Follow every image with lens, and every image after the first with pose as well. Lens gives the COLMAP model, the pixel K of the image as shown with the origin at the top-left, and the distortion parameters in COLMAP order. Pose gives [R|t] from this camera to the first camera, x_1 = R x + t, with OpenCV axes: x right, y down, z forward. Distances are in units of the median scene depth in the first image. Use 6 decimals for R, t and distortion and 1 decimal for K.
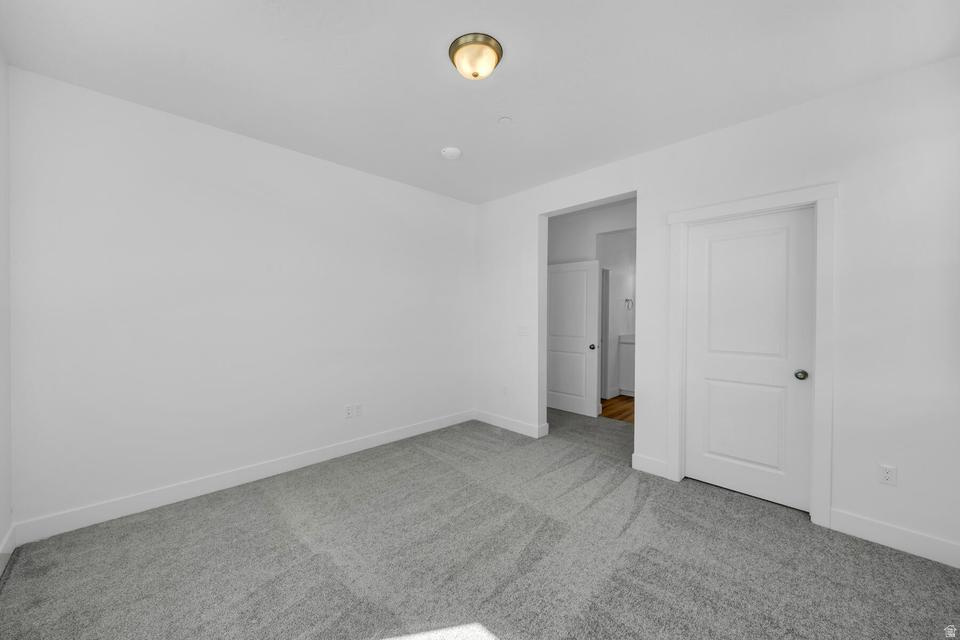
lens RADIAL K [[362.9, 0, 475.9], [0, 362.9, 318.6], [0, 0, 1]] dist [-0.001339, -0.000154]
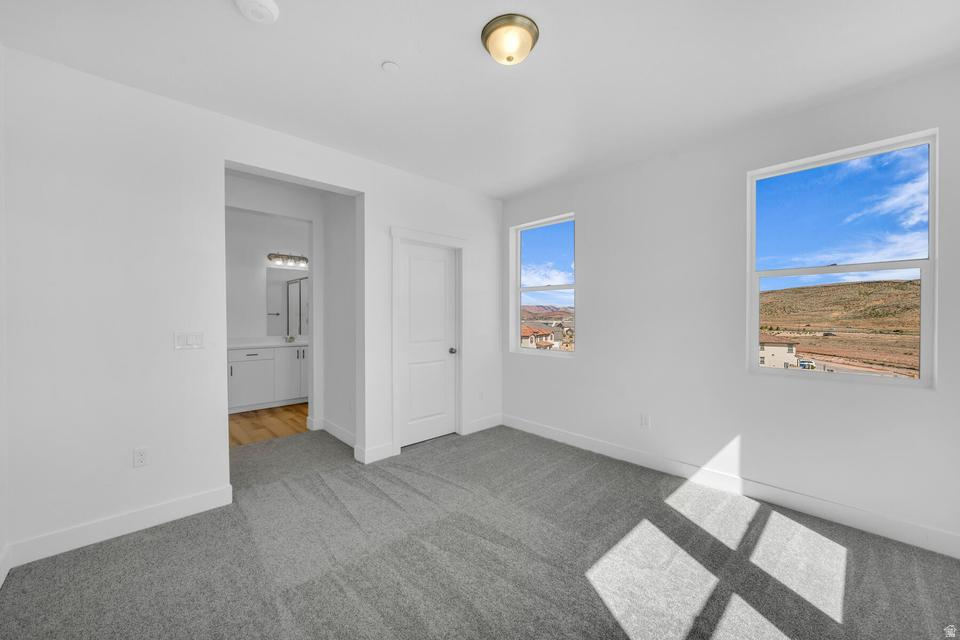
lens RADIAL K [[362.9, 0, 475.9], [0, 362.9, 318.6], [0, 0, 1]] dist [-0.001339, -0.000154]
pose [[0.014152, -0.008515, 0.999864, -0.703180], [0.012354, 0.999889, 0.008340, -0.003957], [-0.999824, 0.012234, 0.014256, 0.806154]]
